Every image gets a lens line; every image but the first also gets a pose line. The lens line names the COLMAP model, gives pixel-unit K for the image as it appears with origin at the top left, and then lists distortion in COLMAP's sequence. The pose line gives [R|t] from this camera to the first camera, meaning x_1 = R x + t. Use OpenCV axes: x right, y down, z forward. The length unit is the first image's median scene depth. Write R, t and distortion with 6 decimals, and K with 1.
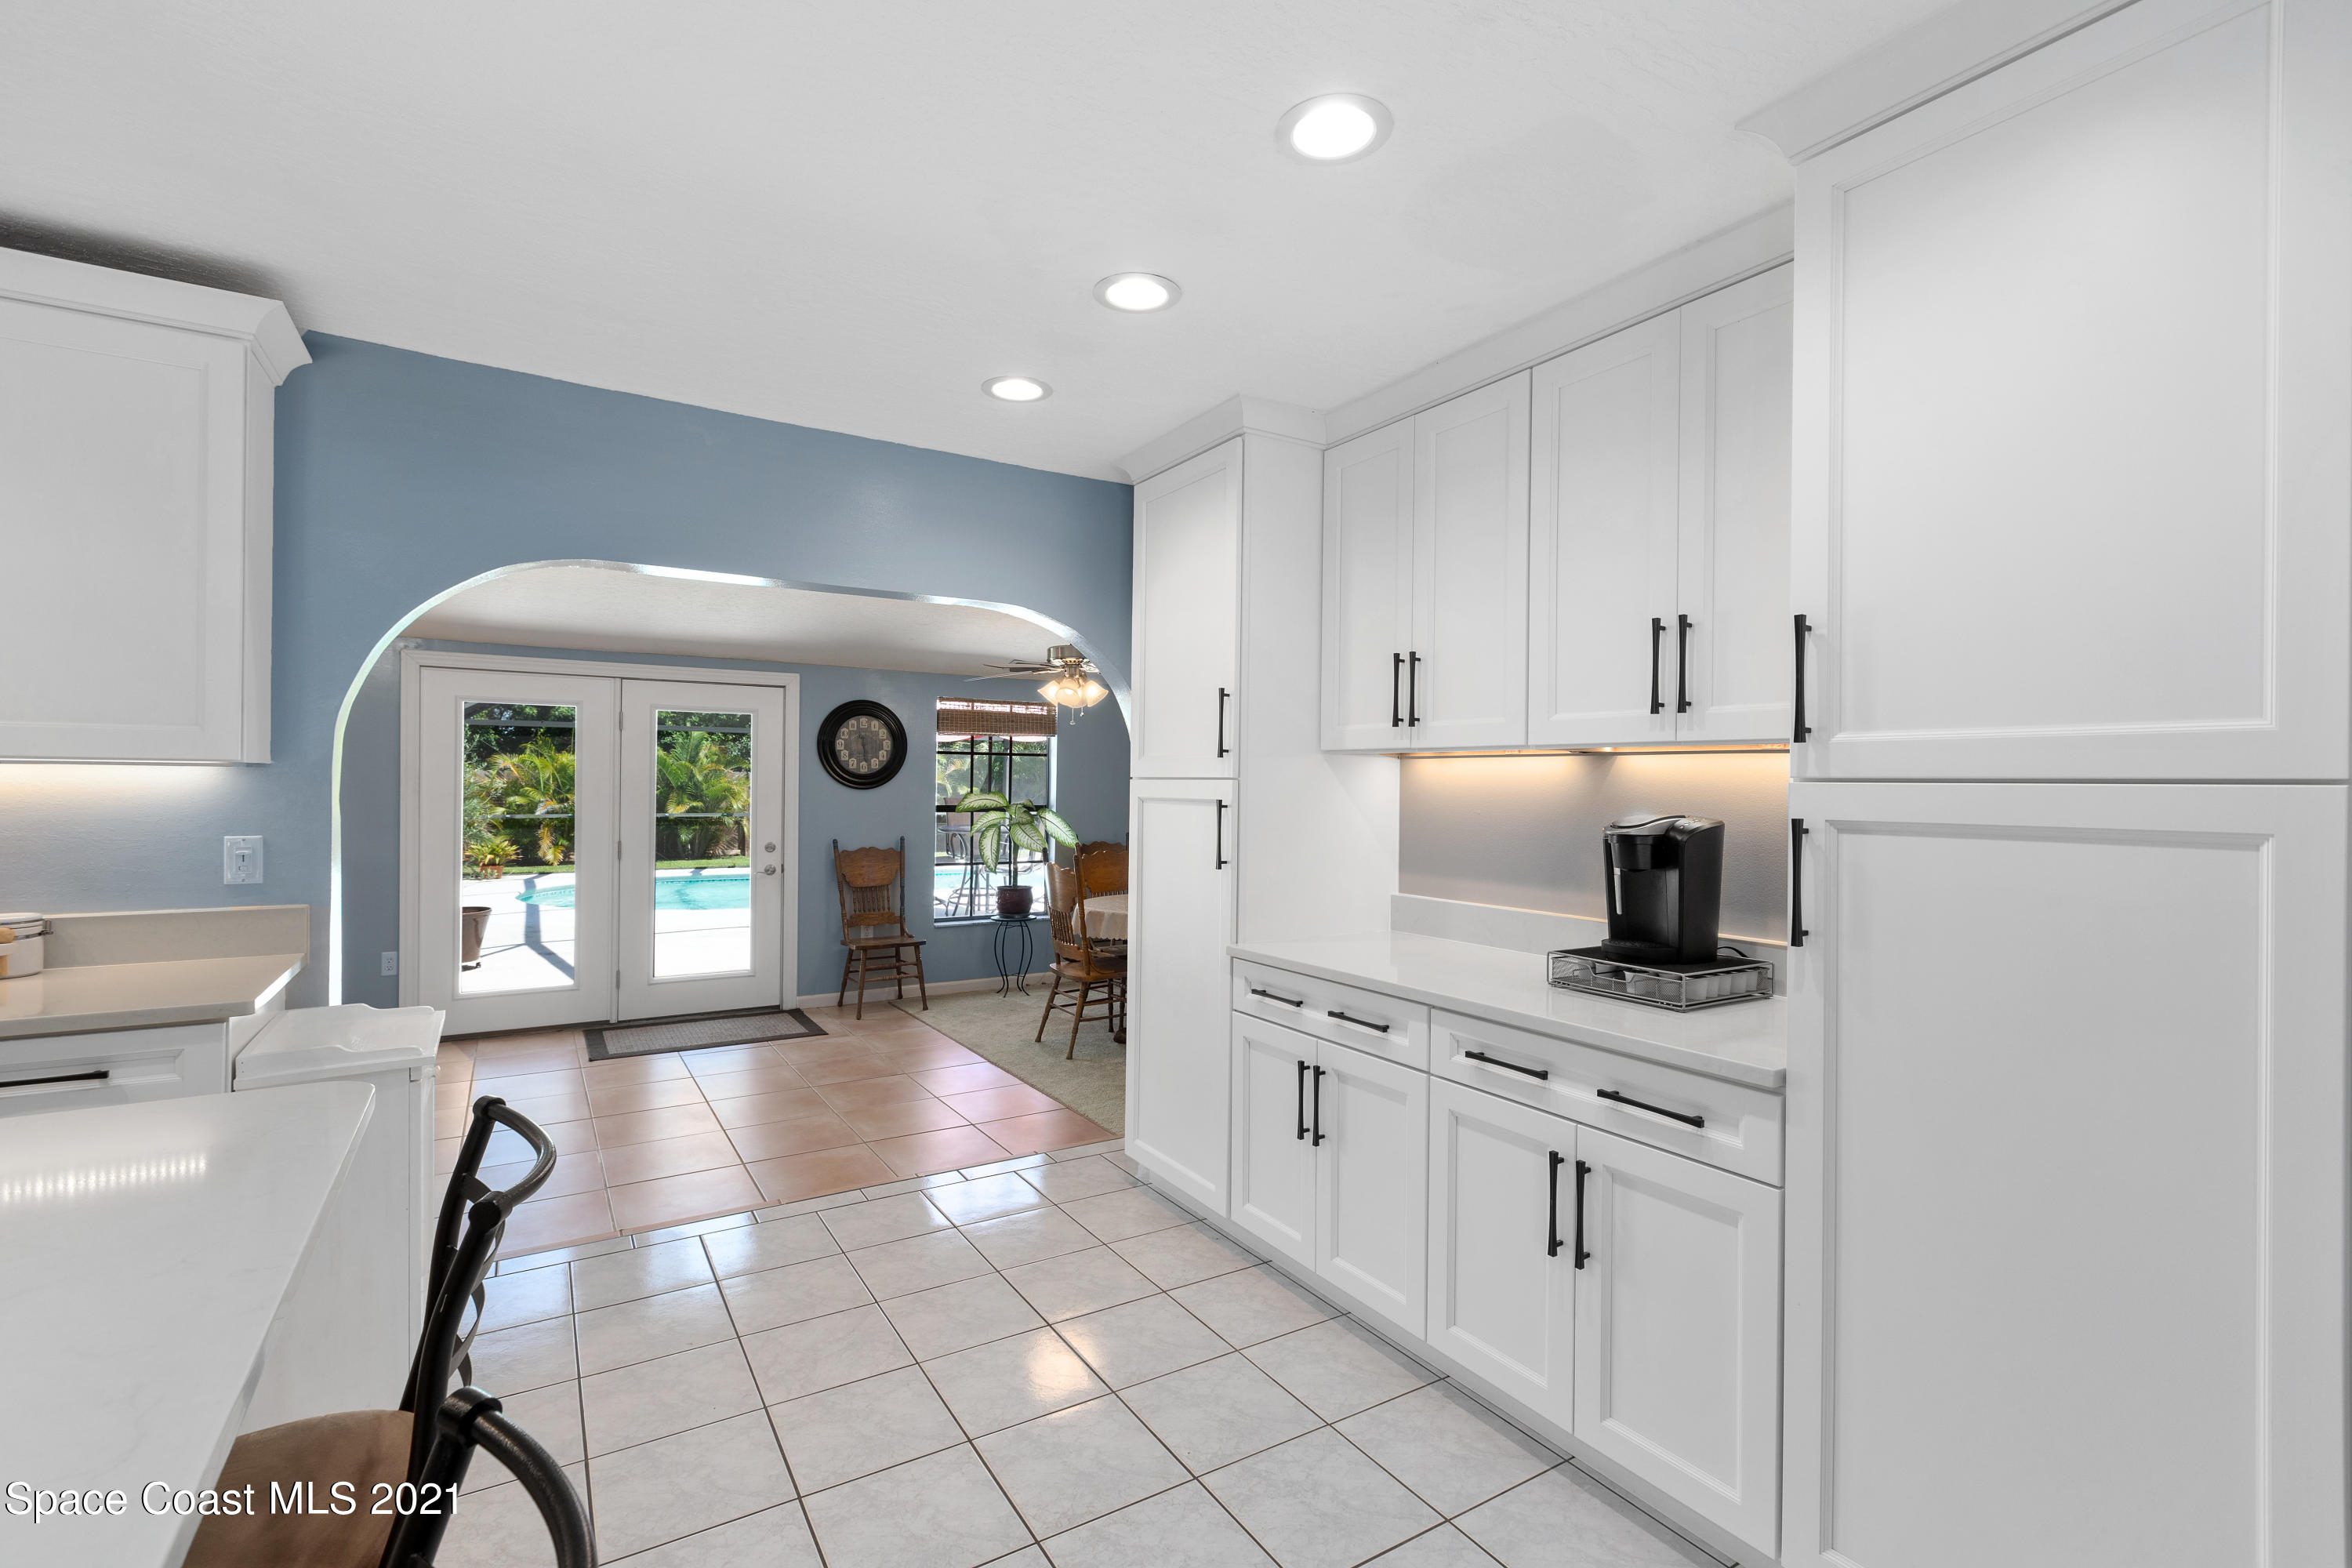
lens RADIAL K [[1044.1, 0, 1176.0], [0, 1044.1, 784.0], [0, 0, 1]] dist [0.001063, -0.000158]
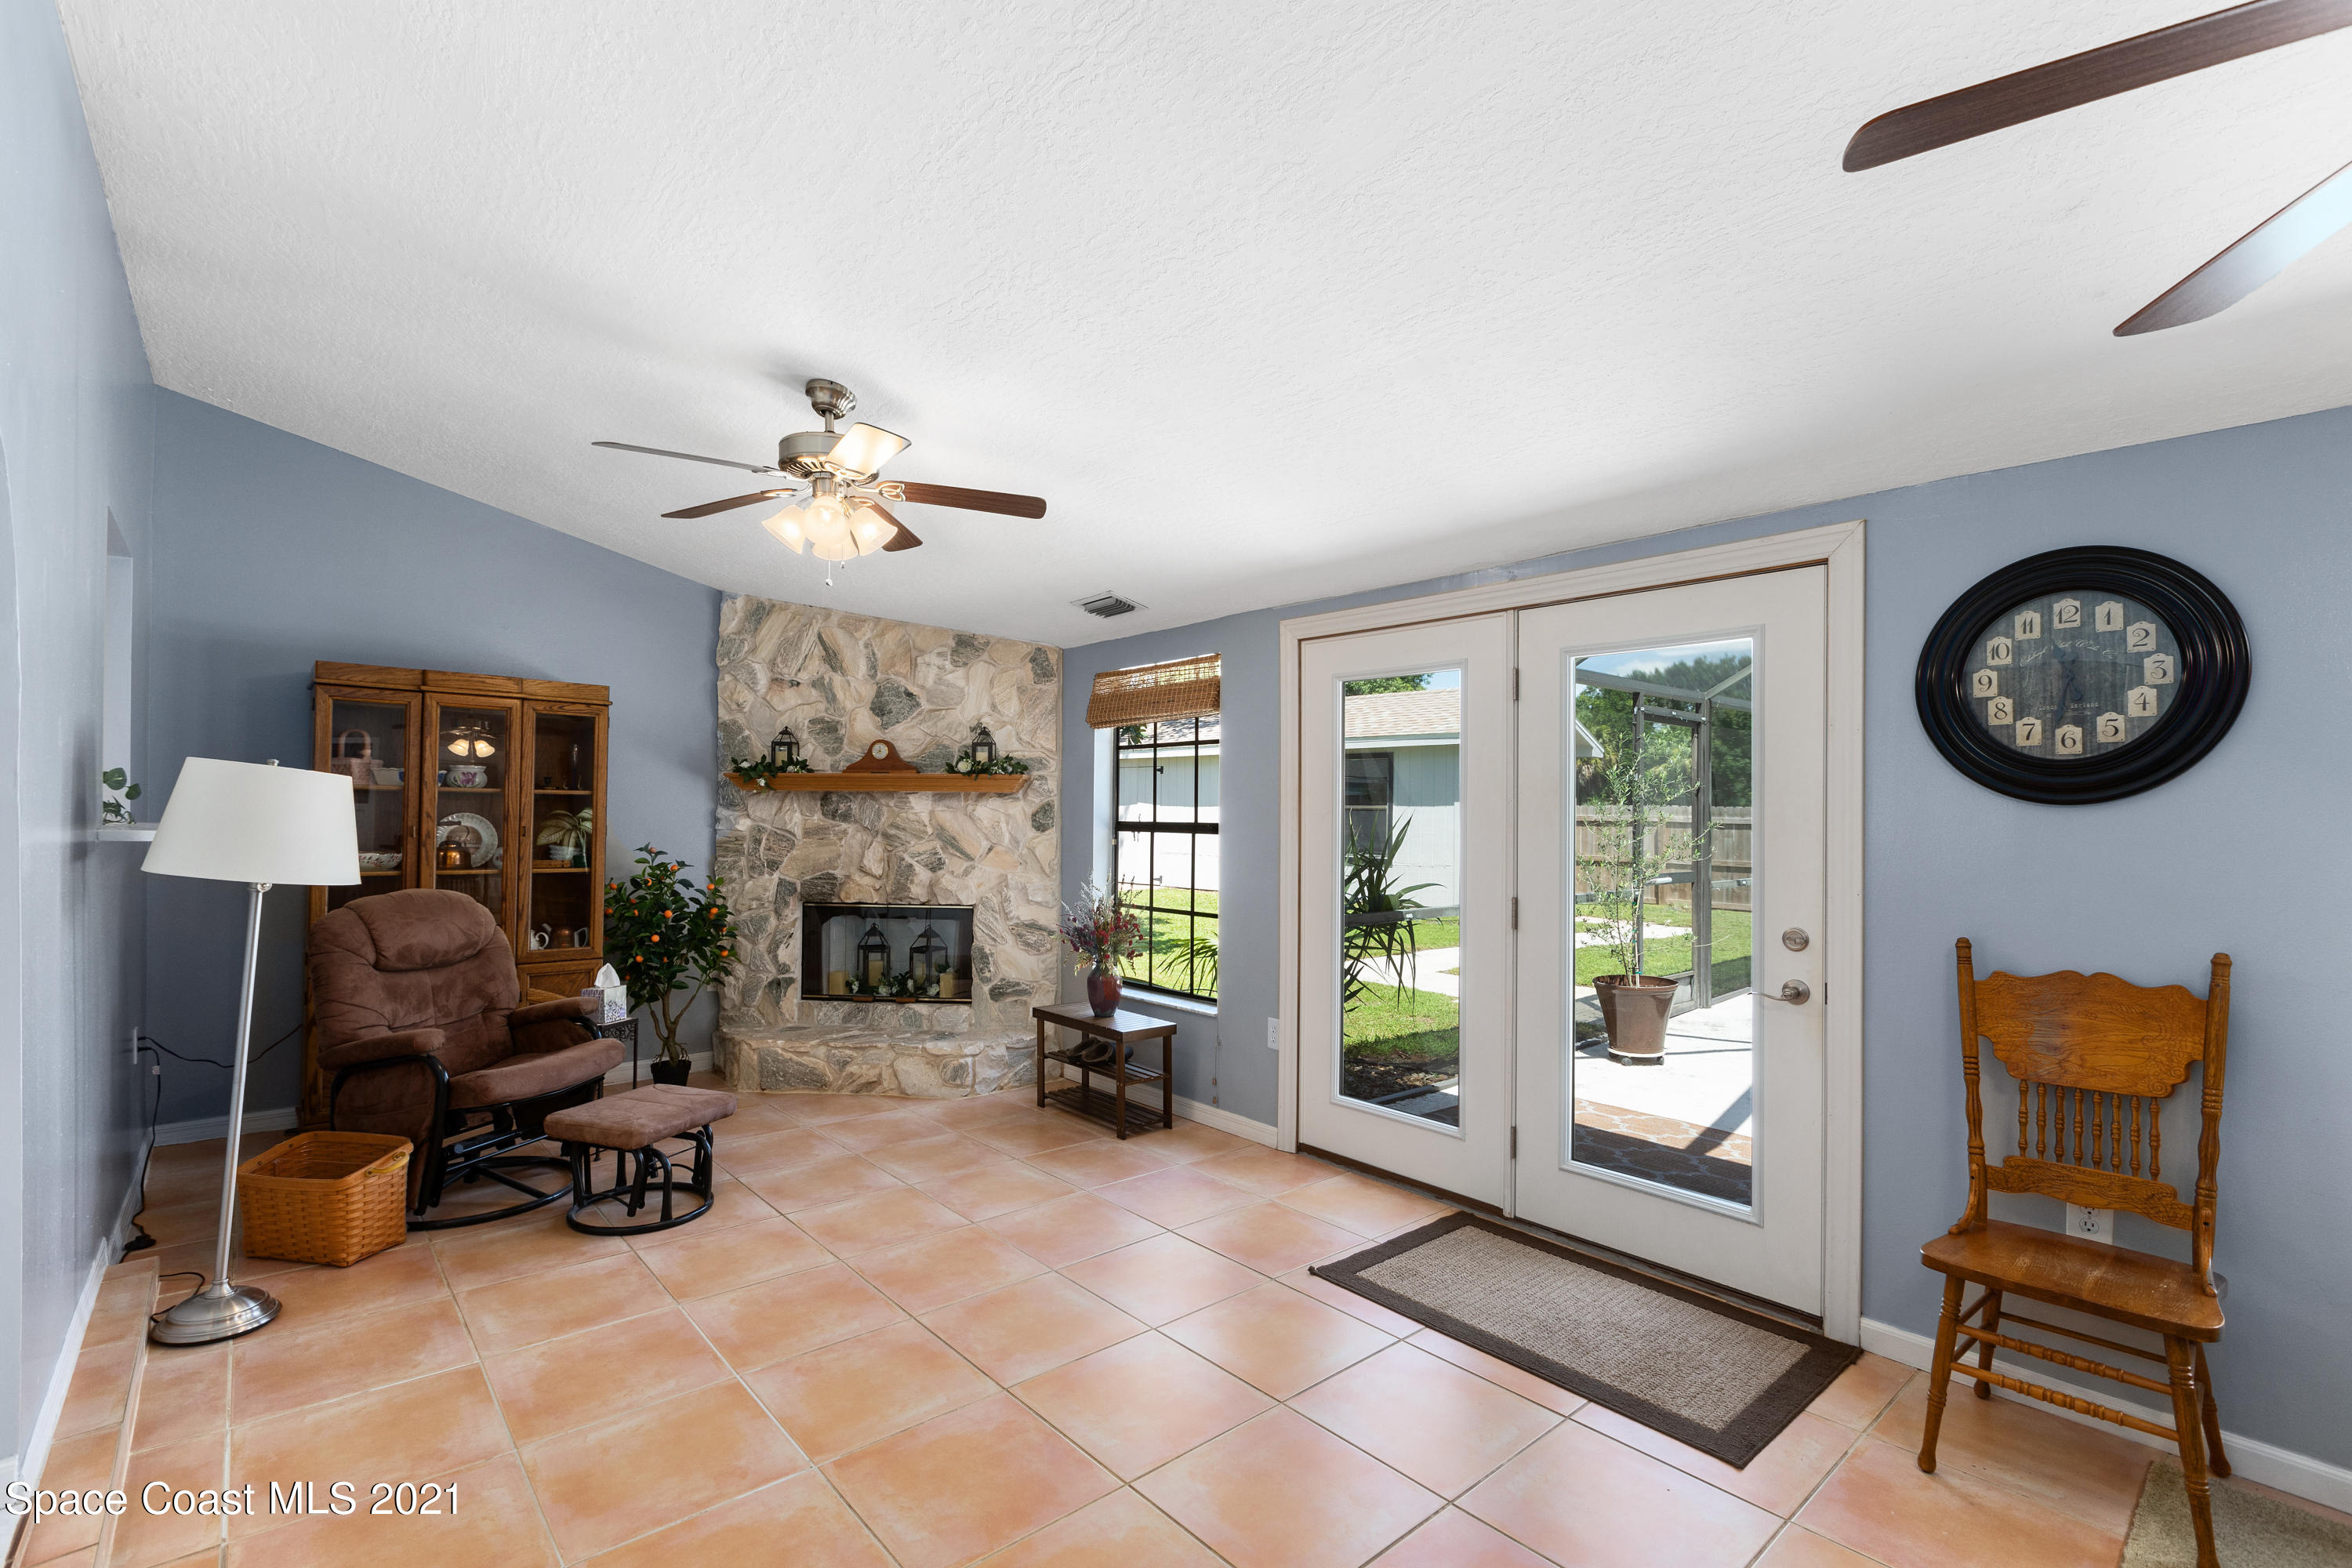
lens RADIAL K [[1049.7, 0, 1167.2], [0, 1049.7, 806.0], [0, 0, 1]] dist [-0.000102, -0.000861]
pose [[0.152803, -0.013201, -0.988168, 0.001145], [-0.010109, 0.999838, -0.014921, 0.014520], [0.988205, 0.012270, 0.152645, 0.675586]]
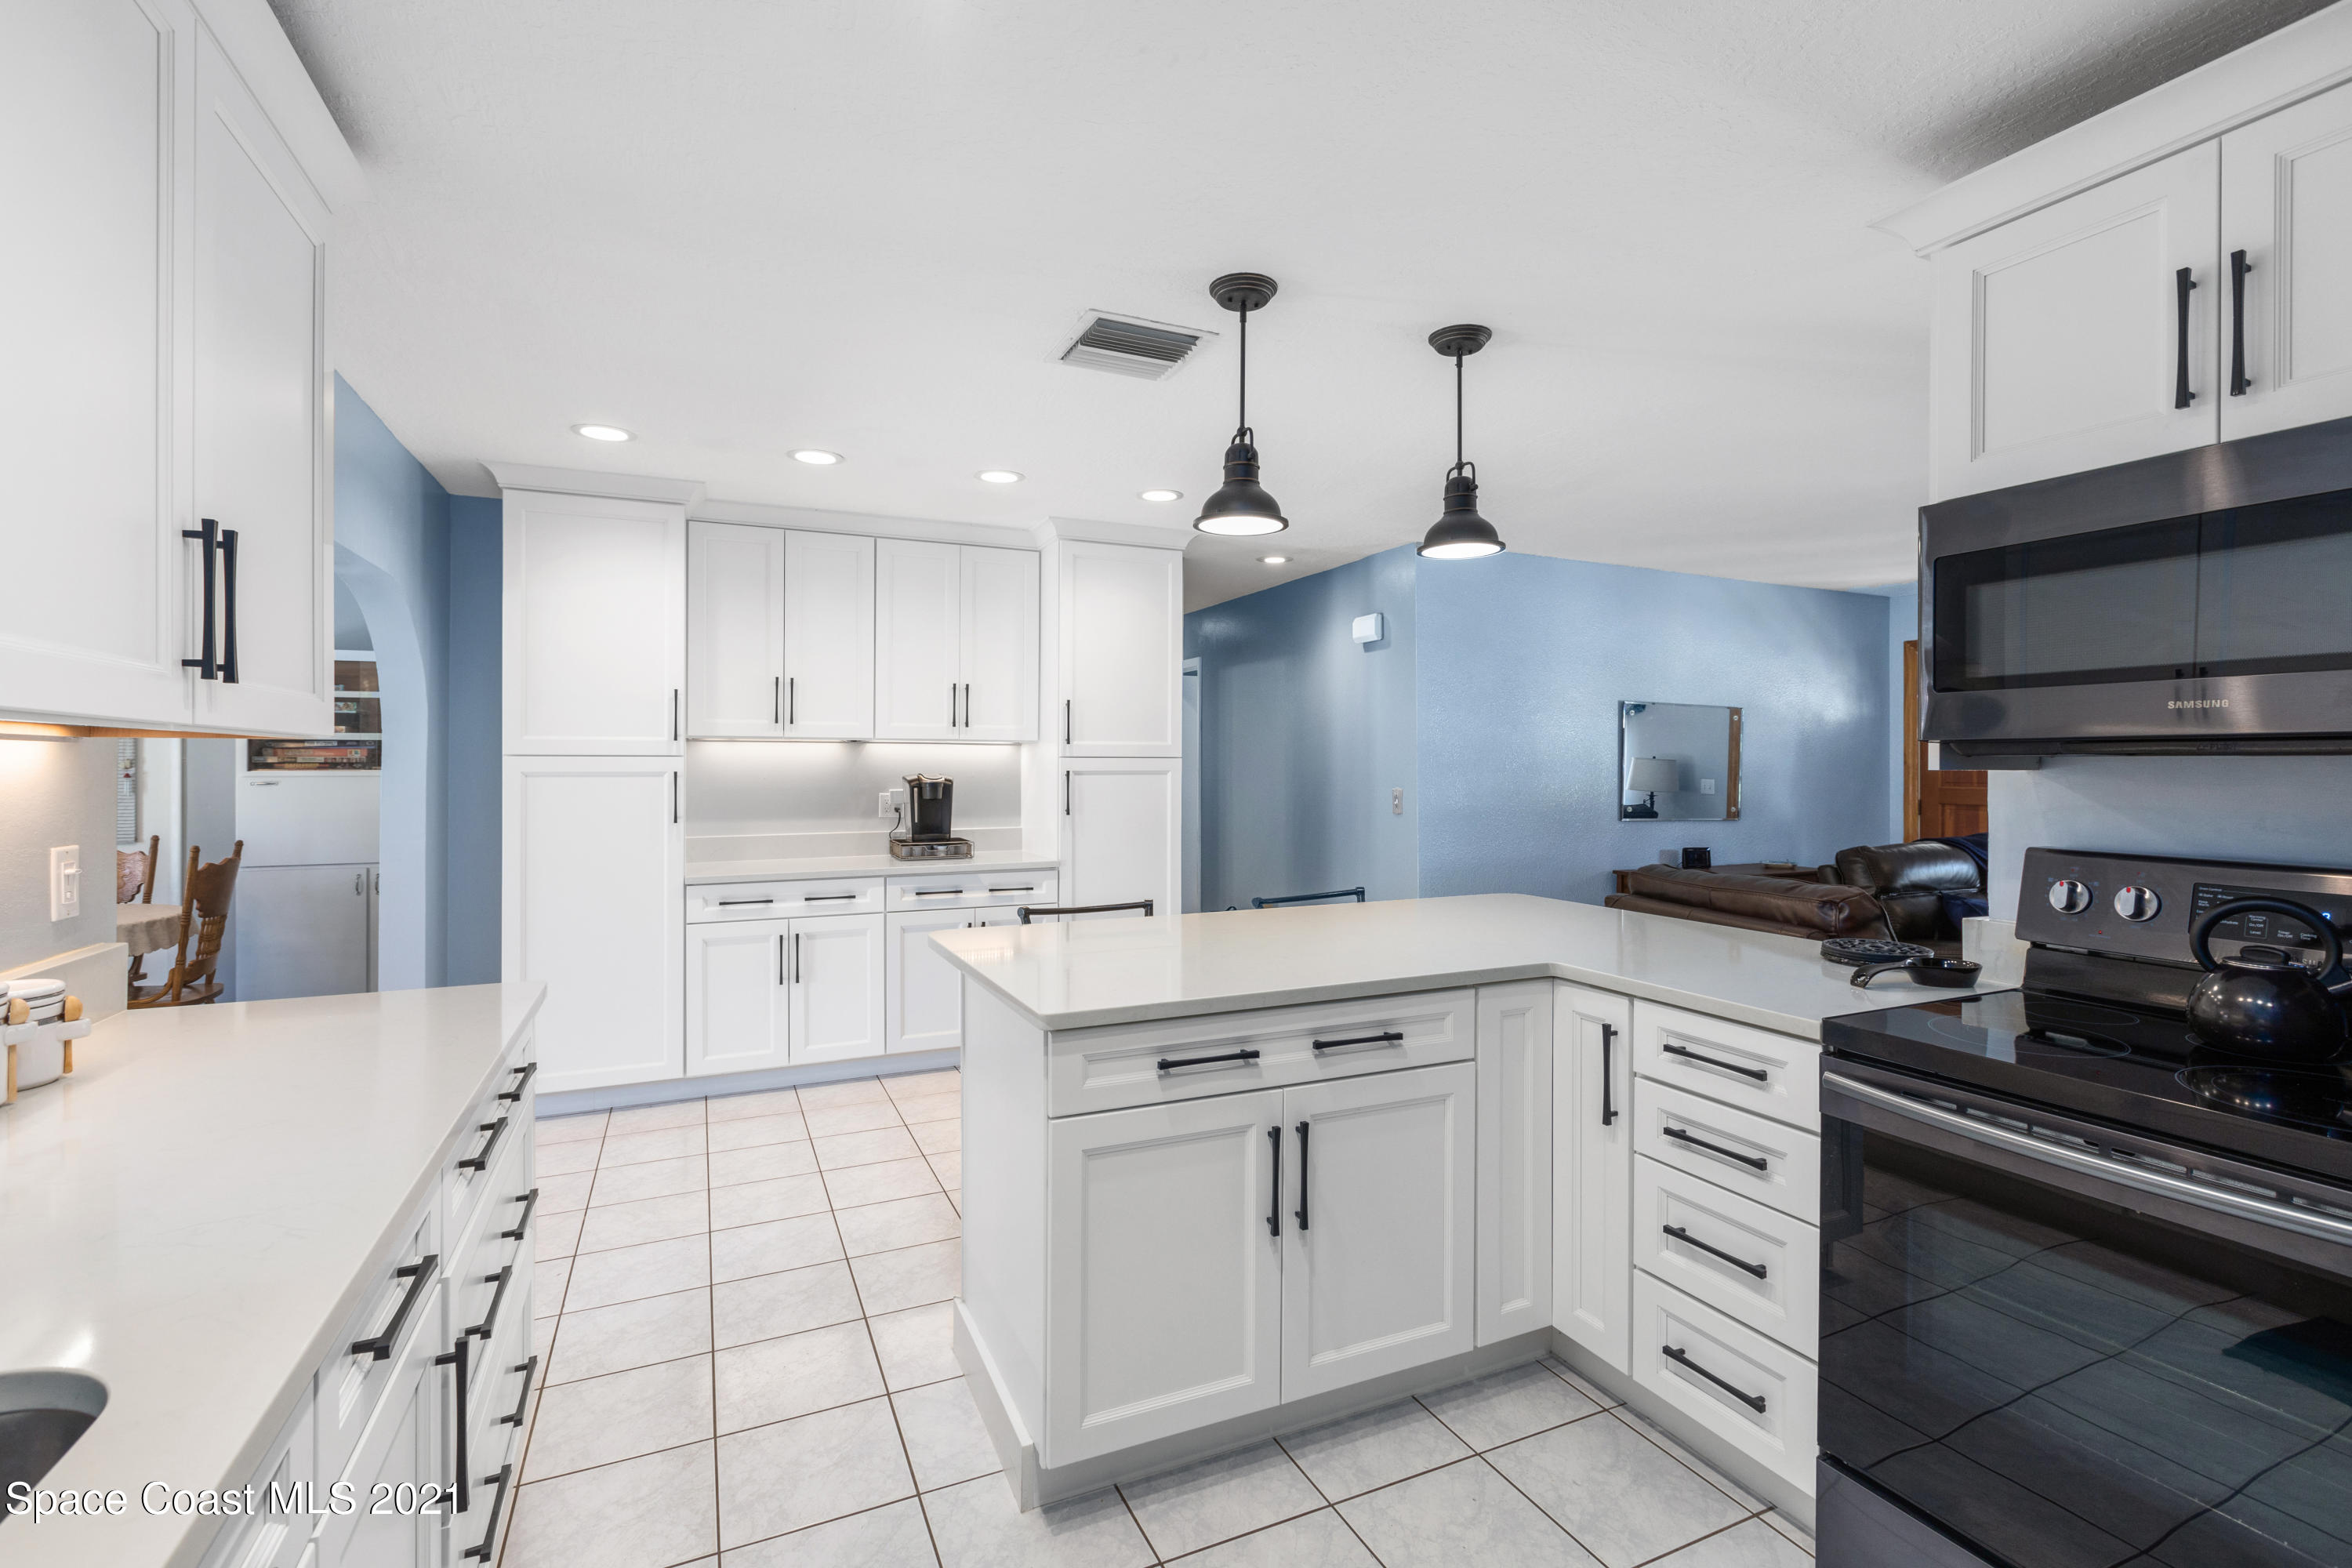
lens RADIAL K [[1053.7, 0, 1167.6], [0, 1053.7, 764.7], [0, 0, 1]] dist [0.001444, -0.000185]
pose [[0.130766, -0.010191, 0.991361, -0.556102], [0.002156, 0.999948, 0.009995, -0.002660], [-0.991411, 0.000831, 0.130781, 0.085810]]
